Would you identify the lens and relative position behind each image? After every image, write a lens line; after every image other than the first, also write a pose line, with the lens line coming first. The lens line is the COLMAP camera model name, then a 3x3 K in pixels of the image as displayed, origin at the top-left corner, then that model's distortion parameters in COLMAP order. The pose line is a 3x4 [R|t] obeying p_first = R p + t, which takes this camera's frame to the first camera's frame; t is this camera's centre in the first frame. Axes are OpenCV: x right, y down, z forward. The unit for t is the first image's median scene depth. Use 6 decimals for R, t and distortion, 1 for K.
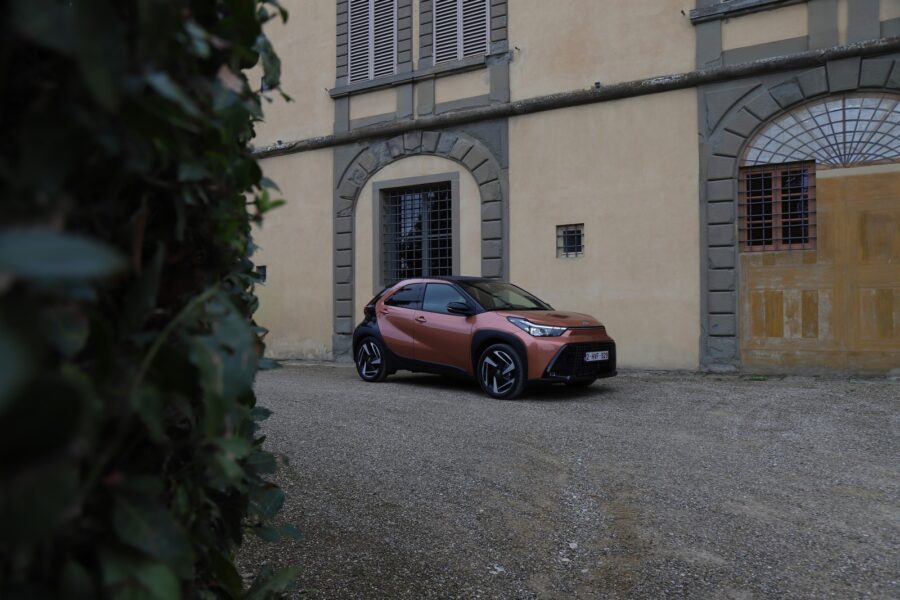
lens RADIAL K [[700.2, 0, 450.5], [0, 700.2, 313.4], [0, 0, 1]] dist [-0.078415, 0.081569]
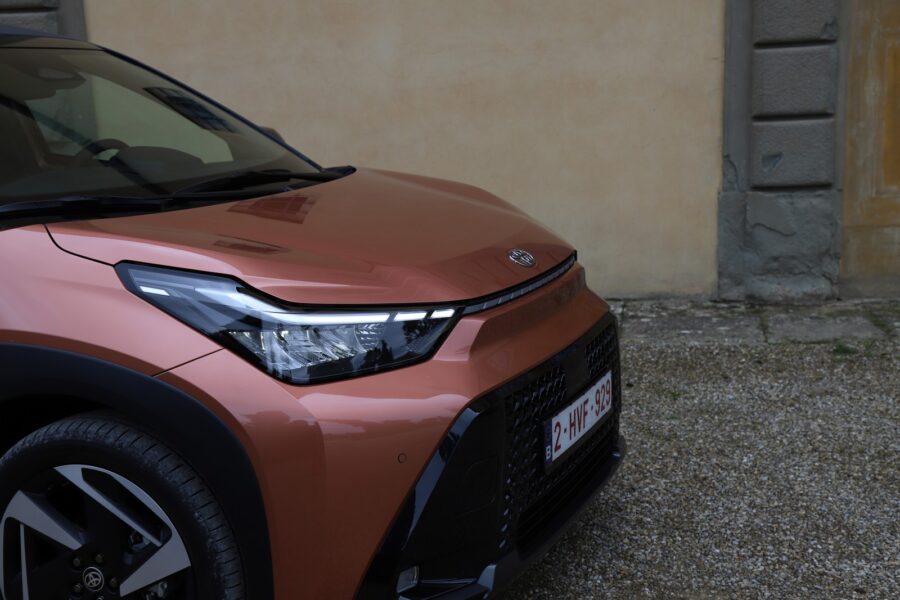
lens RADIAL K [[1224.1, 0, 436.5], [0, 1224.1, 306.9], [0, 0, 1]] dist [0.144107, 0.000000]
pose [[0.935780, -0.102087, 0.337482, 0.037560], [0.034539, 0.979104, 0.200406, -0.034348], [-0.350889, -0.175879, 0.919752, 0.516756]]
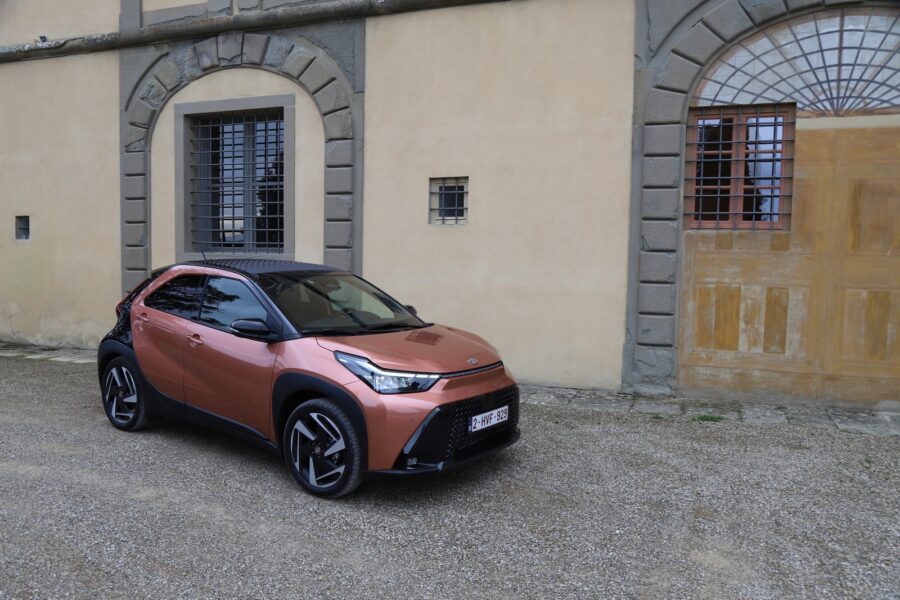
lens RADIAL K [[700.2, 0, 444.9], [0, 700.2, 309.1], [0, 0, 1]] dist [-0.078415, 0.081569]
pose [[0.985970, 0.008138, 0.166723, 0.056594], [-0.022236, 0.996312, 0.082869, -0.059560], [-0.165434, -0.085414, 0.982515, 0.329477]]
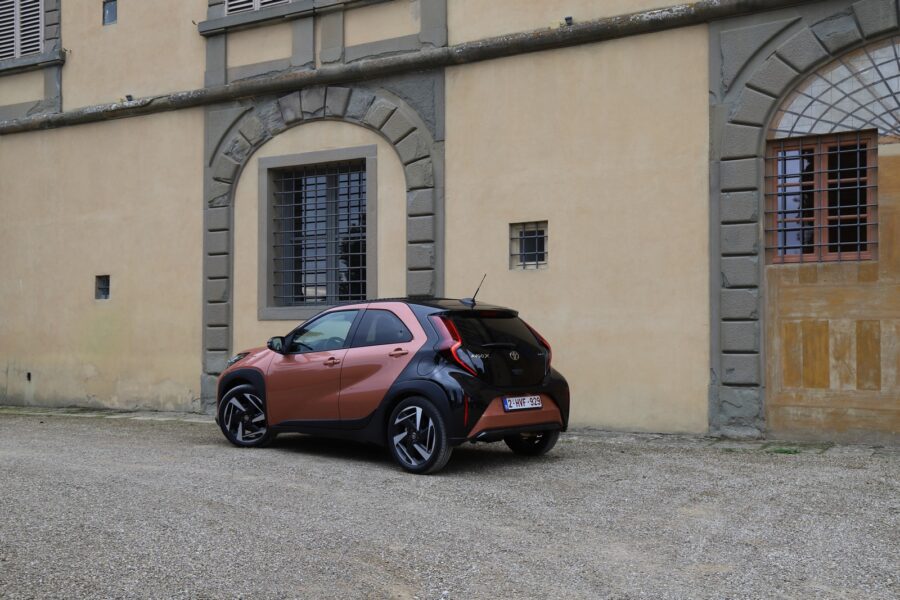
lens RADIAL K [[960.9, 0, 447.4], [0, 960.9, 314.8], [0, 0, 1]] dist [0.072393, 0.000000]
pose [[0.999879, 0.005937, 0.014377, 0.085660], [-0.005643, 0.999775, -0.020427, -0.016027], [-0.014495, 0.020343, 0.999688, 0.040053]]
